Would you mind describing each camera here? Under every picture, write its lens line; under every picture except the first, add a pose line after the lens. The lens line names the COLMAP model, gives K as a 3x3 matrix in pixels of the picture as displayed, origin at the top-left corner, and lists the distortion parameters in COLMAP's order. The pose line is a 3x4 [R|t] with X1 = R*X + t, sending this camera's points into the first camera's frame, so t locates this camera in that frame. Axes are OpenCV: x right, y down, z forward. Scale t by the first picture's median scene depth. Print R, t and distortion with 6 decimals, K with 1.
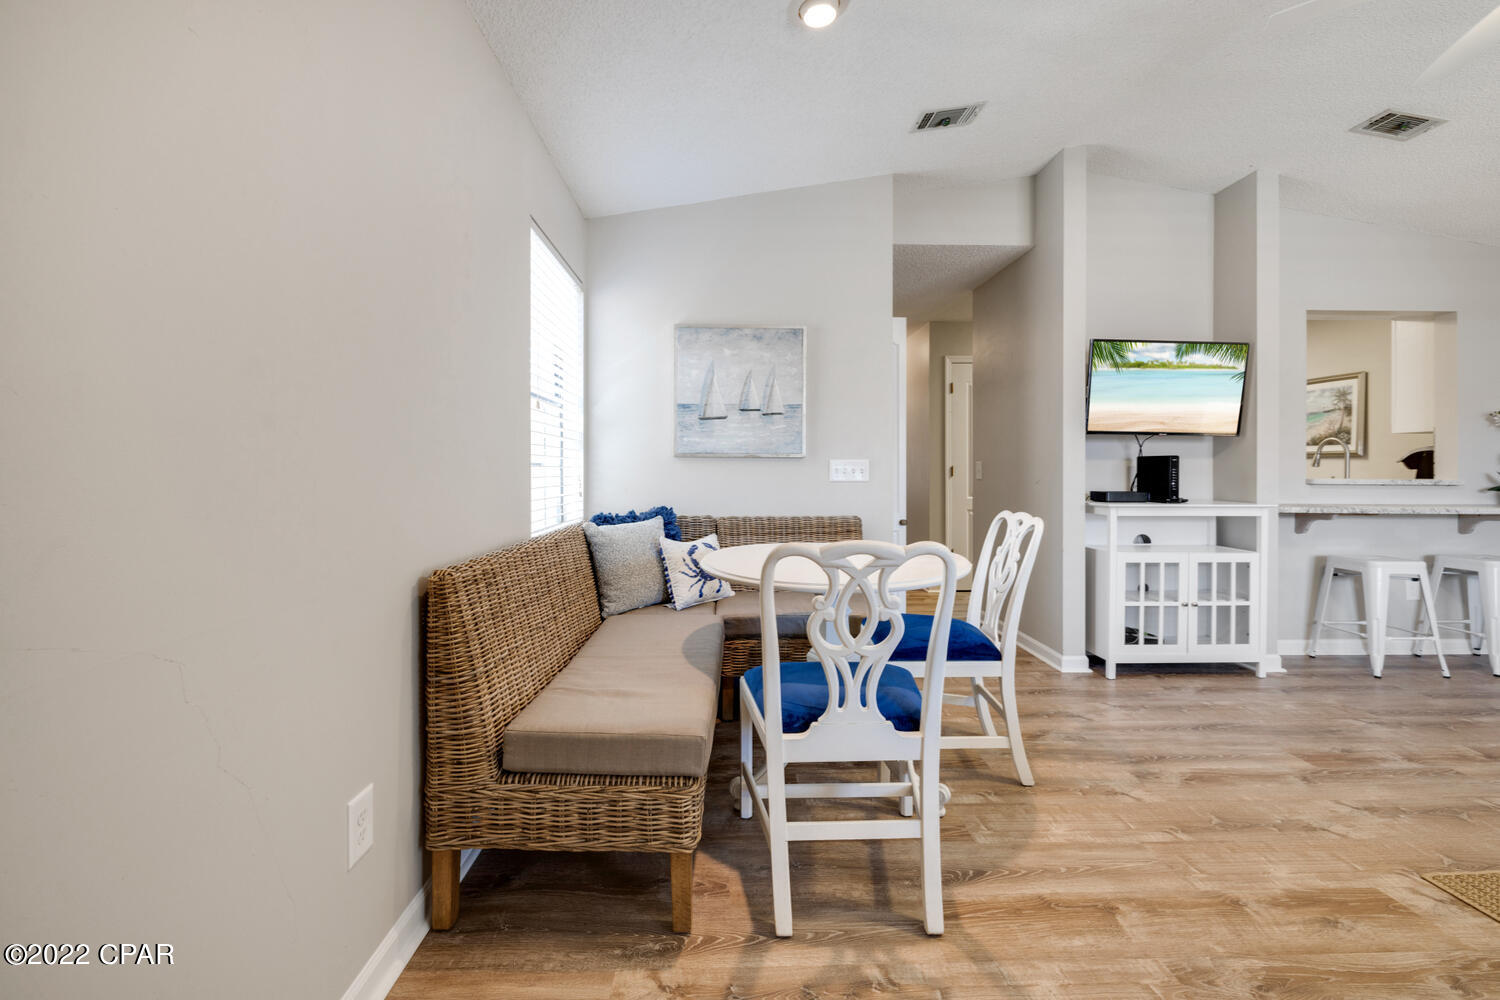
lens RADIAL K [[630.5, 0, 742.1], [0, 630.5, 471.9], [0, 0, 1]] dist [-0.001311, 0.000019]
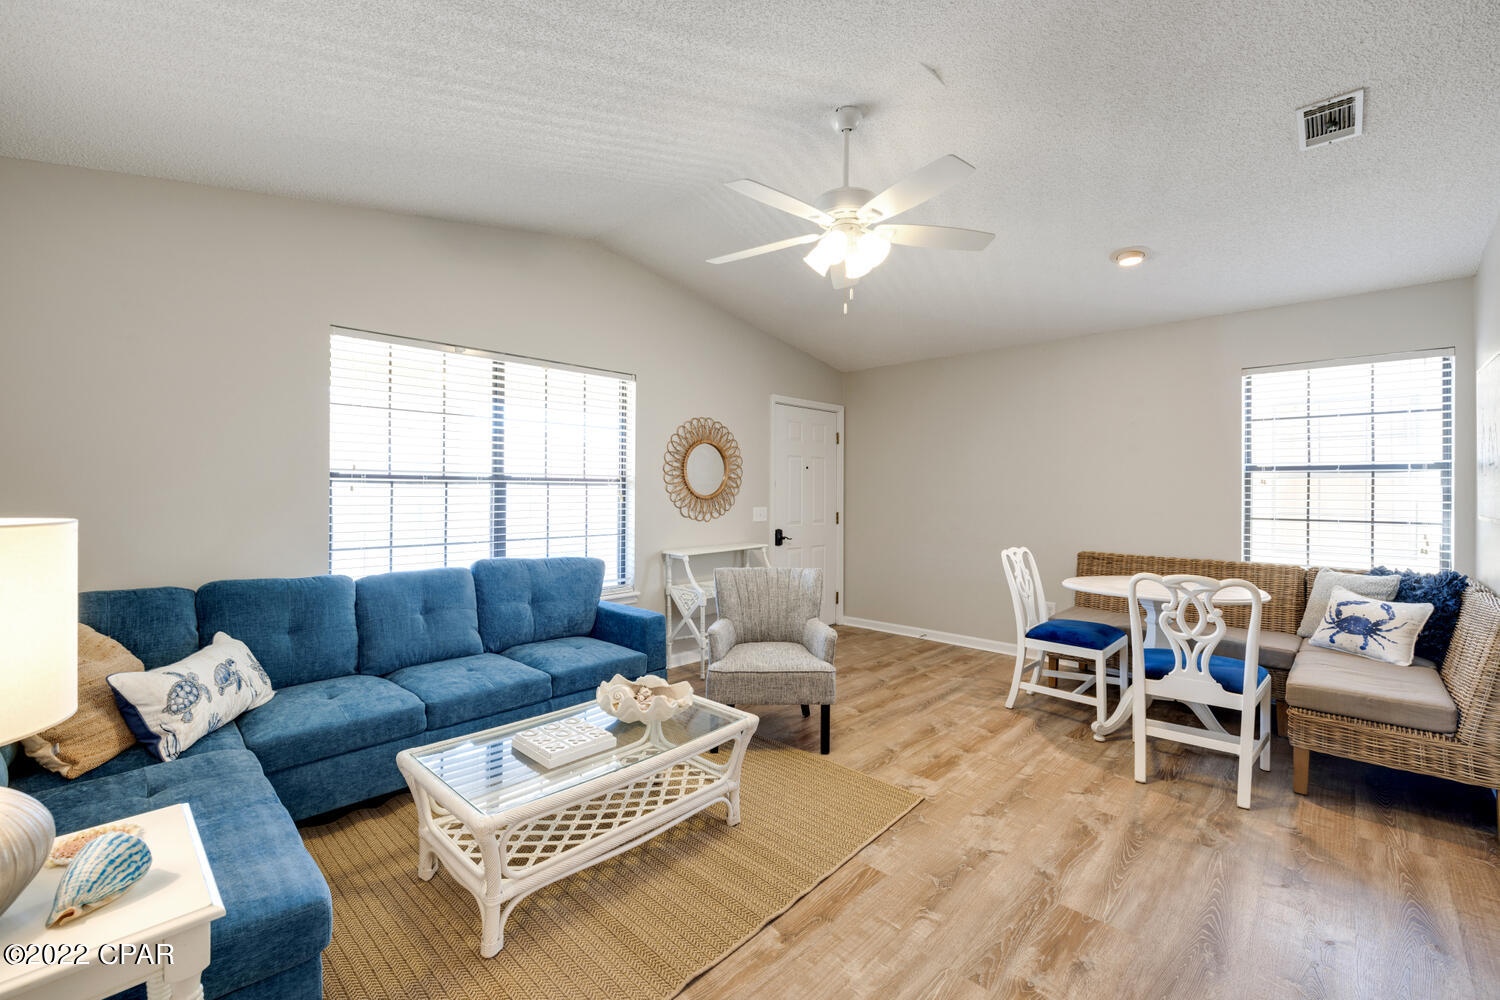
lens RADIAL K [[628.2, 0, 744.0], [0, 628.2, 490.0], [0, 0, 1]] dist [-0.002864, -0.000336]
pose [[-0.714770, -0.004196, -0.699347, 1.260374], [-0.009899, 0.999943, 0.004117, -0.059435], [0.699290, 0.009865, -0.714770, 0.906830]]
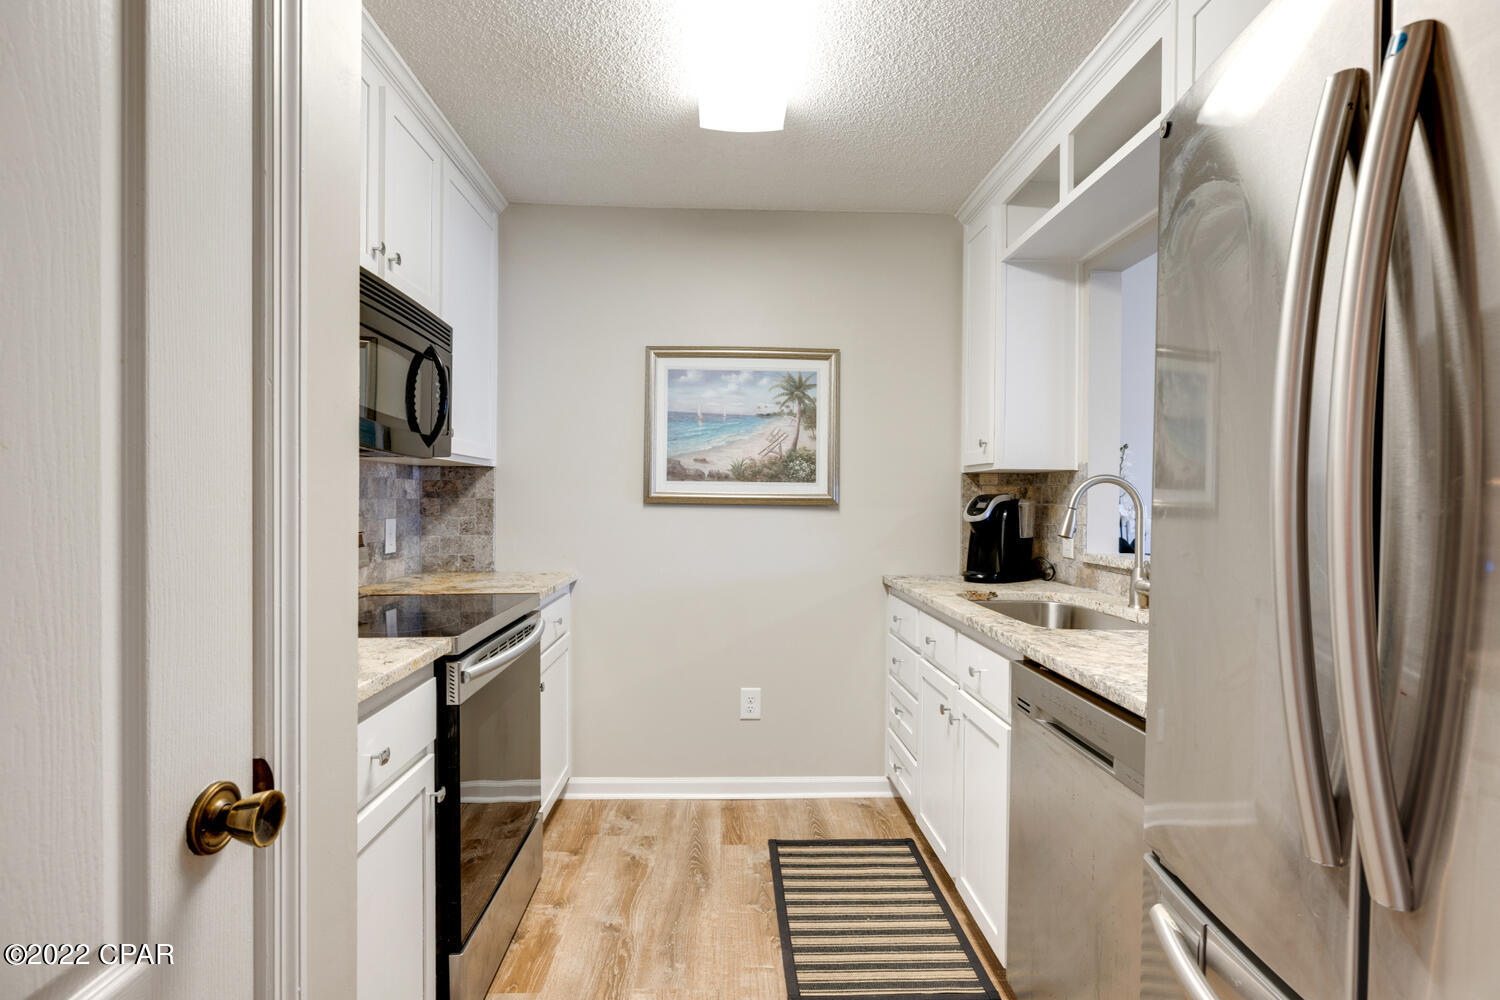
lens RADIAL K [[740.8, 0, 752.0], [0, 740.8, 503.5], [0, 0, 1]] dist [-0.003973, -0.000039]
pose [[-0.009878, -0.011873, 0.999881, 0.498337], [-0.003701, 0.999923, 0.011837, -0.048536], [-0.999944, -0.003584, -0.009921, 1.548291]]
